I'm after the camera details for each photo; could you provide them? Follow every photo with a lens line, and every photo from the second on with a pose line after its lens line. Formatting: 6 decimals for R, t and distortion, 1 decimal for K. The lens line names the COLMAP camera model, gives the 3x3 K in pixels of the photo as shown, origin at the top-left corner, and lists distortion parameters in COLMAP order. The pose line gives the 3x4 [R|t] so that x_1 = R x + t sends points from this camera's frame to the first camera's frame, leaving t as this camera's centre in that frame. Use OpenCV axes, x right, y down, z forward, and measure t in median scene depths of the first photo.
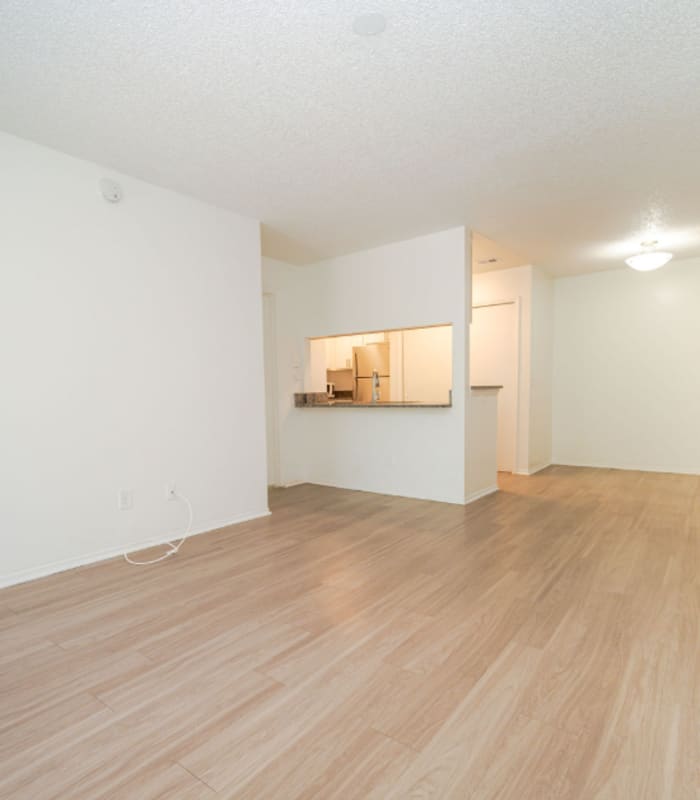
lens RADIAL K [[481.5, 0, 357.6], [0, 481.5, 415.4], [0, 0, 1]] dist [-0.013201, -0.002720]
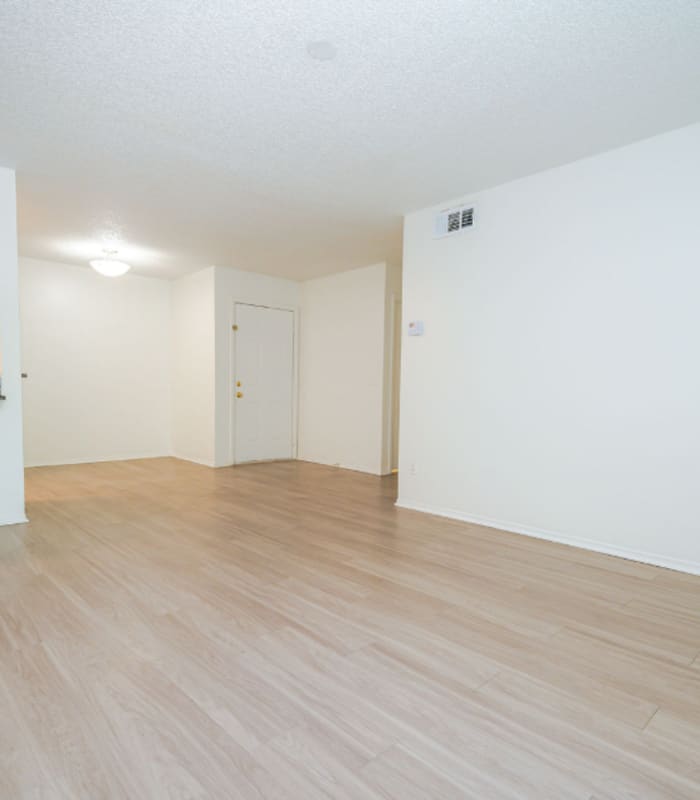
lens RADIAL K [[481.5, 0, 357.6], [0, 481.5, 415.4], [0, 0, 1]] dist [-0.013201, -0.002720]
pose [[0.206303, -0.041240, 0.977619, -1.014631], [0.042219, 0.998556, 0.033214, 0.005250], [-0.977577, 0.034422, 0.207746, 0.663511]]
